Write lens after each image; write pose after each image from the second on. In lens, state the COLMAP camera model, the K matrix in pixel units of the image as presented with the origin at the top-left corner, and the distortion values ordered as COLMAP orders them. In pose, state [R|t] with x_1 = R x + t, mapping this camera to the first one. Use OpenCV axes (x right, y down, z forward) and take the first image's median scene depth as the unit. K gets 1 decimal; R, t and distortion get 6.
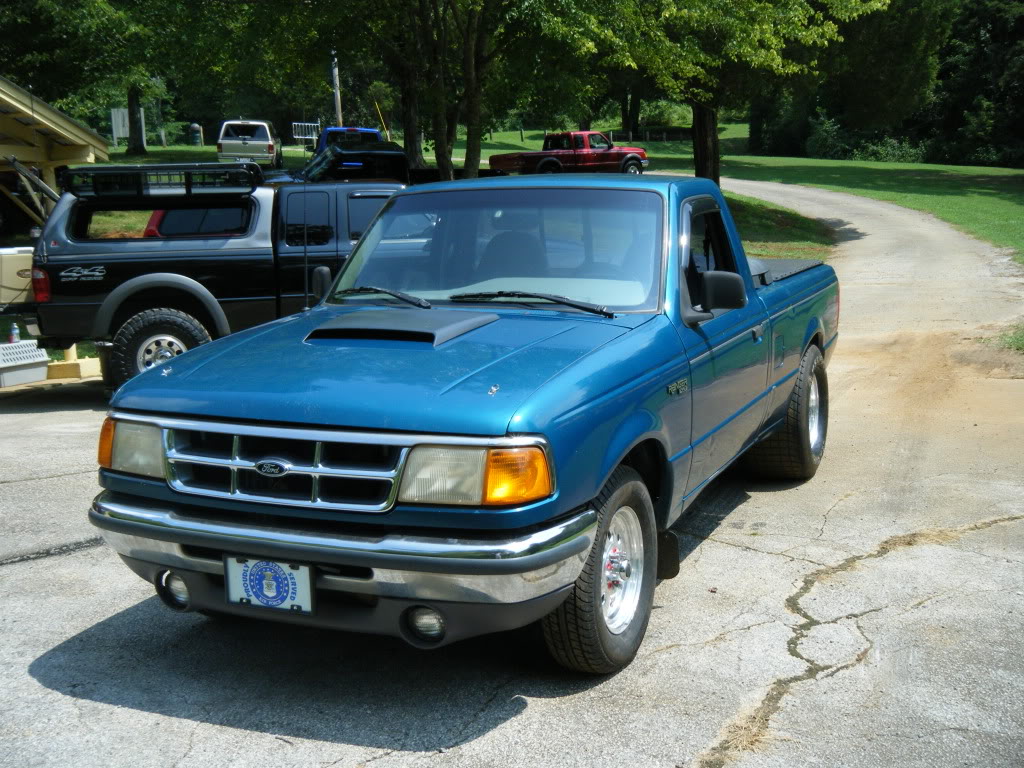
lens RADIAL K [[1215.1, 0, 515.3], [0, 1215.1, 385.8], [0, 0, 1]] dist [0.005894, 0.000000]
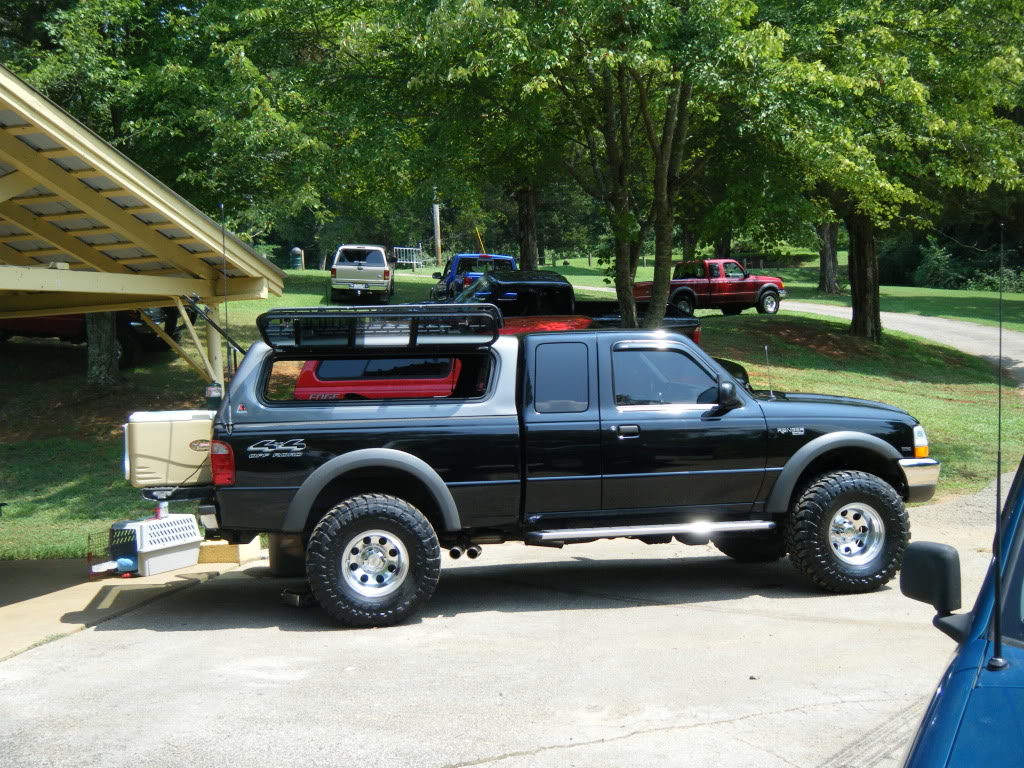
lens RADIAL K [[1215.1, 0, 510.1], [0, 1215.1, 381.2], [0, 0, 1]] dist [0.005894, 0.000000]
pose [[0.997937, 0.014932, -0.062439, -0.110202], [-0.021309, 0.994479, -0.102745, -0.039637], [0.060560, 0.103864, 0.992746, 0.169827]]
